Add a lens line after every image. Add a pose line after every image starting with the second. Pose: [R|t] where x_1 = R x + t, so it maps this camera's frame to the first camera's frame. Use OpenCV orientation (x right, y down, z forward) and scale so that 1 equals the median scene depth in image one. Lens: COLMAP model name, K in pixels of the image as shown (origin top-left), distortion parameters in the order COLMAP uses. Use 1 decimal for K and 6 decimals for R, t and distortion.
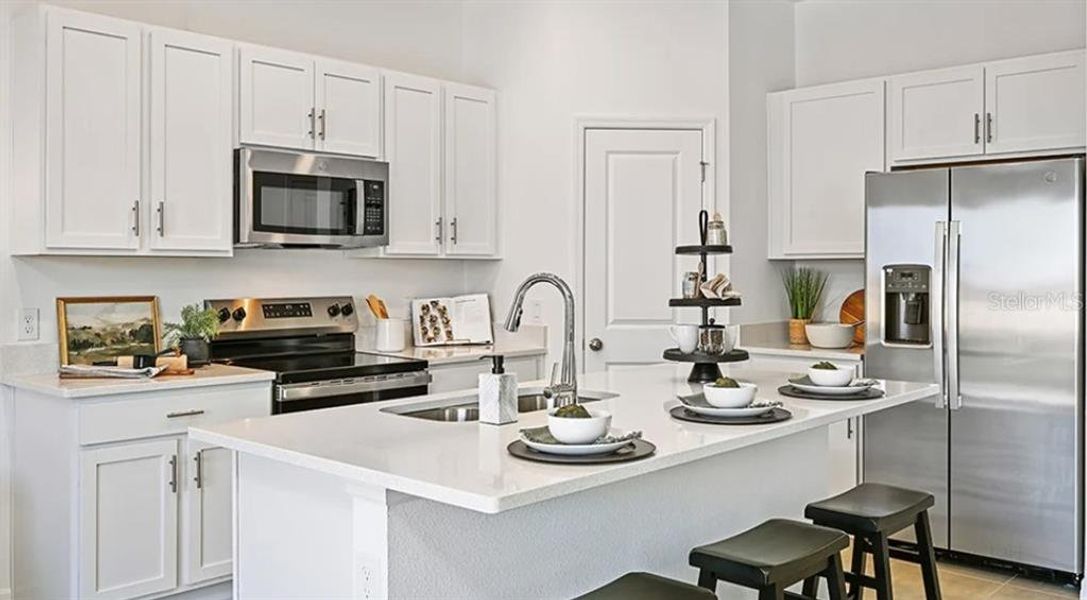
lens RADIAL K [[934.2, 0, 548.3], [0, 934.2, 263.8], [0, 0, 1]] dist [-0.002486, -0.004735]
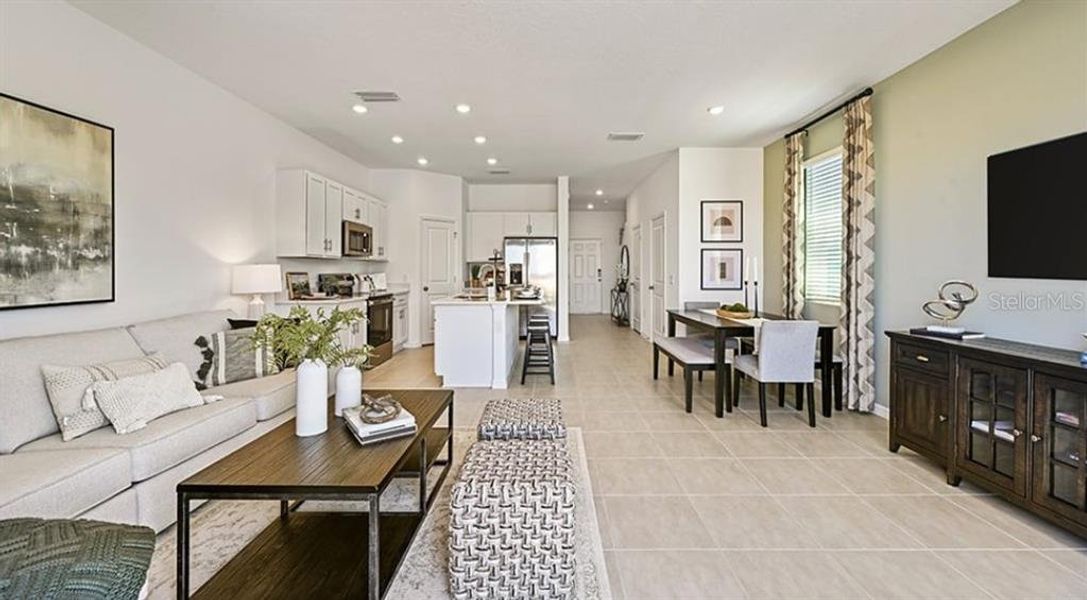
lens RADIAL K [[432.4, 0, 545.3], [0, 432.4, 271.3], [0, 0, 1]] dist [-0.001243, 0.000784]
pose [[0.738320, -0.002363, 0.674447, -0.677592], [-0.003550, 0.999966, 0.007389, 0.017061], [-0.674442, -0.007850, 0.738286, -0.365775]]
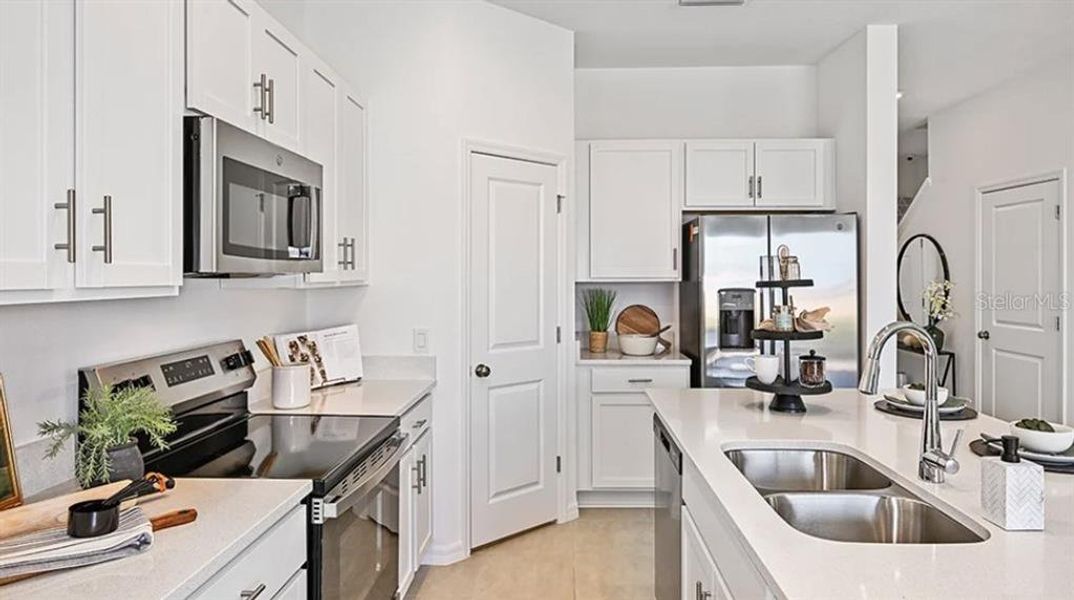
lens RADIAL K [[653.2, 0, 539.4], [0, 653.2, 277.5], [0, 0, 1]] dist [0.000680, -0.000805]
pose [[0.757489, -0.004497, 0.652833, -0.382319], [-0.002564, 0.999948, 0.009863, -0.021139], [-0.652843, -0.009145, 0.757438, 0.467315]]
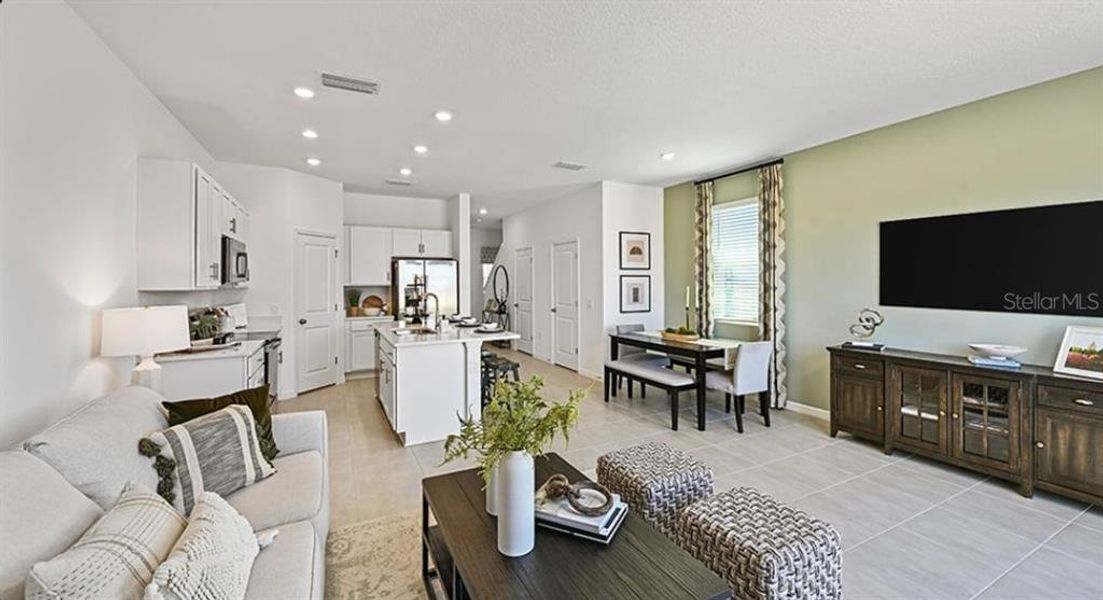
lens RADIAL K [[436.4, 0, 554.1], [0, 436.4, 279.5], [0, 0, 1]] dist [0.001844, 0.000233]
pose [[0.339793, 0.004113, 0.940491, -0.868675], [-0.000113, 0.999991, -0.004332, -0.021242], [-0.940500, 0.001365, 0.339790, -0.018526]]
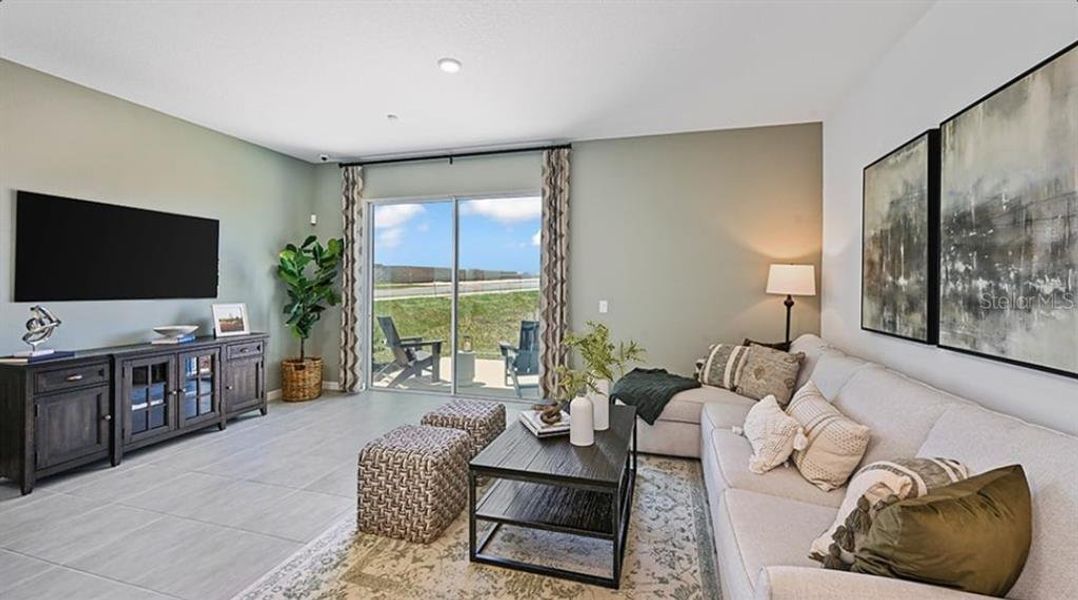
lens RADIAL K [[432.4, 0, 547.4], [0, 432.4, 281.6], [0, 0, 1]] dist [0.003211, 0.000250]
pose [[-0.888000, -0.004254, -0.459824, -0.227601], [-0.001786, 0.999982, -0.005802, -0.001331], [0.459840, -0.004331, -0.887991, 0.610897]]
